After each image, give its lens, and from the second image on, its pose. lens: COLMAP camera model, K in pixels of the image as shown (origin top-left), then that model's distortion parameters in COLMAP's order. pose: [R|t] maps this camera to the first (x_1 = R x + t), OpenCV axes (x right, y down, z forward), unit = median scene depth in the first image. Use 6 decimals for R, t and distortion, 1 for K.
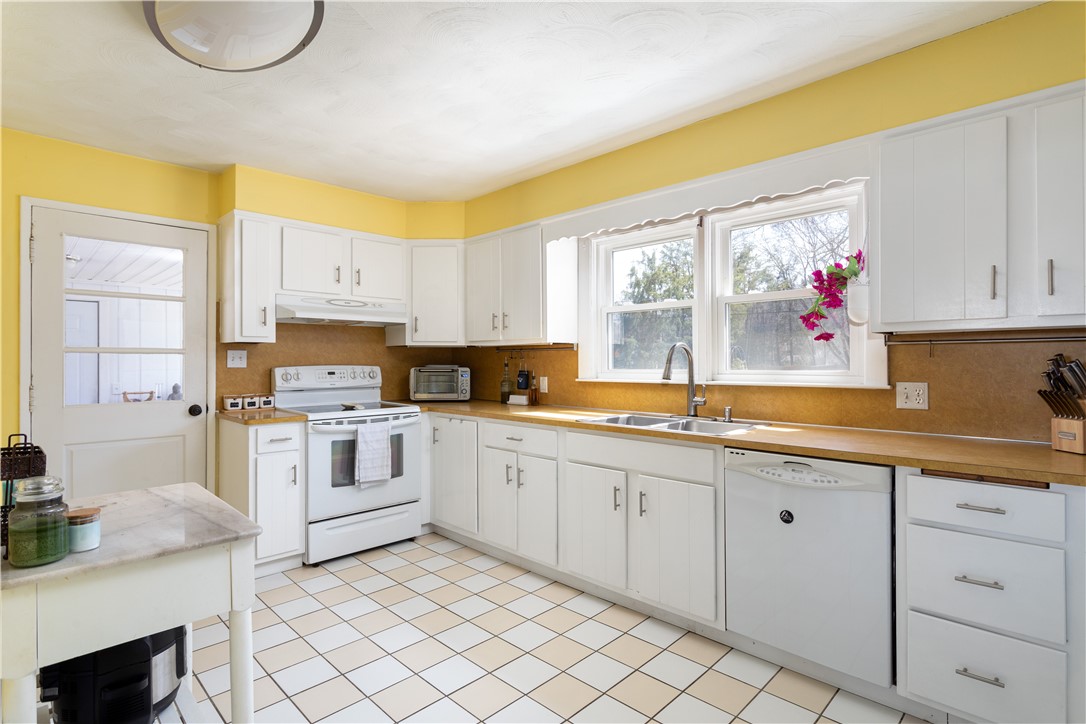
lens RADIAL K [[546.4, 0, 543.7], [0, 546.4, 359.3], [0, 0, 1]] dist [-0.000804, 0.002193]
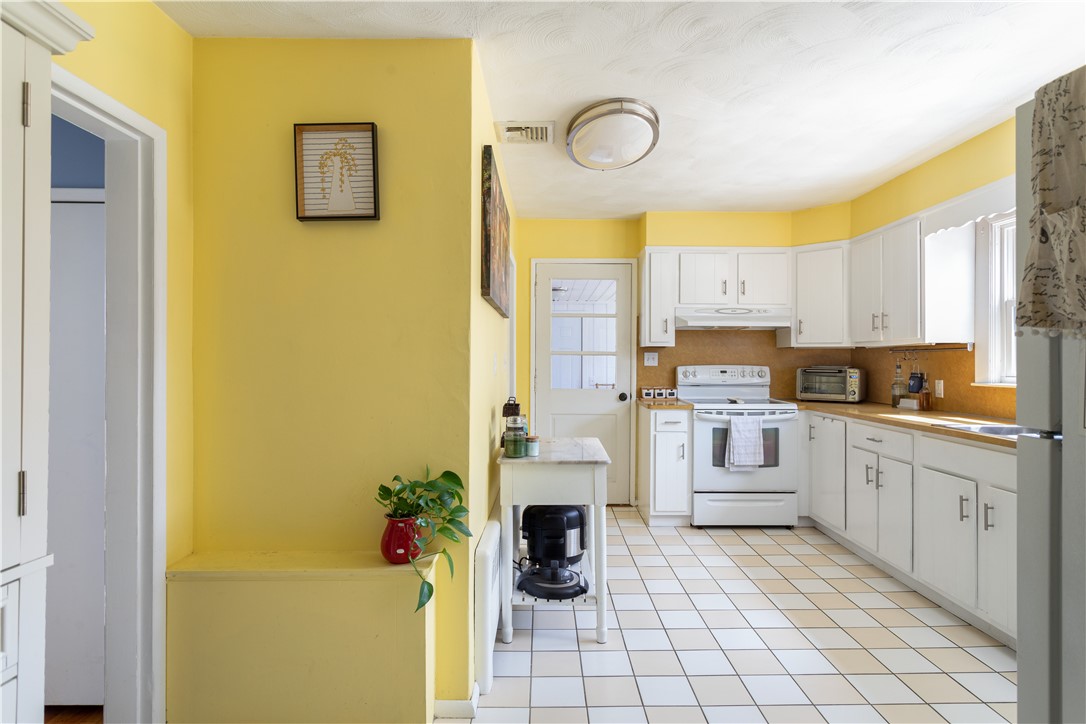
lens RADIAL K [[590.9, 0, 538.8], [0, 590.9, 357.4], [0, 0, 1]] dist [0.006319, 0.001700]
pose [[0.702160, 0.001405, -0.712018, 0.259434], [-0.004166, 0.999989, -0.002135, -0.000781], [0.712007, 0.004465, 0.702158, -0.180609]]
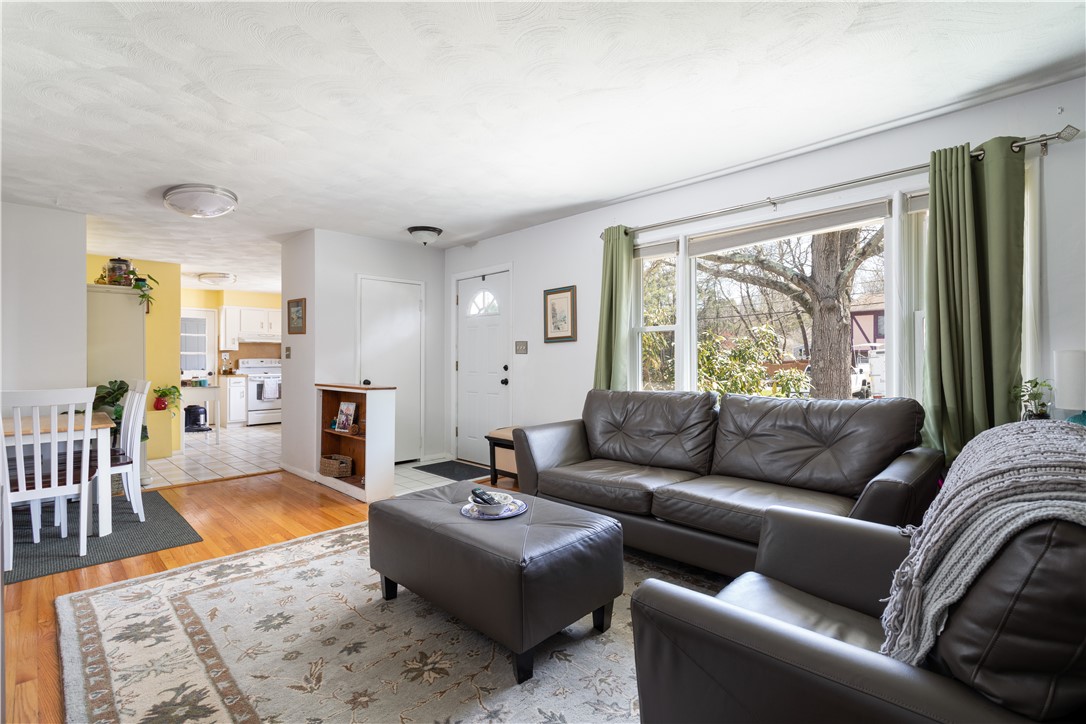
lens RADIAL K [[515.4, 0, 539.2], [0, 515.4, 363.2], [0, 0, 1]] dist [-0.003995, -0.000379]
pose [[0.999958, 0.002730, -0.008801, 1.099560], [-0.002705, 0.999992, 0.002918, 0.025190], [0.008809, -0.002894, 0.999957, -1.665899]]
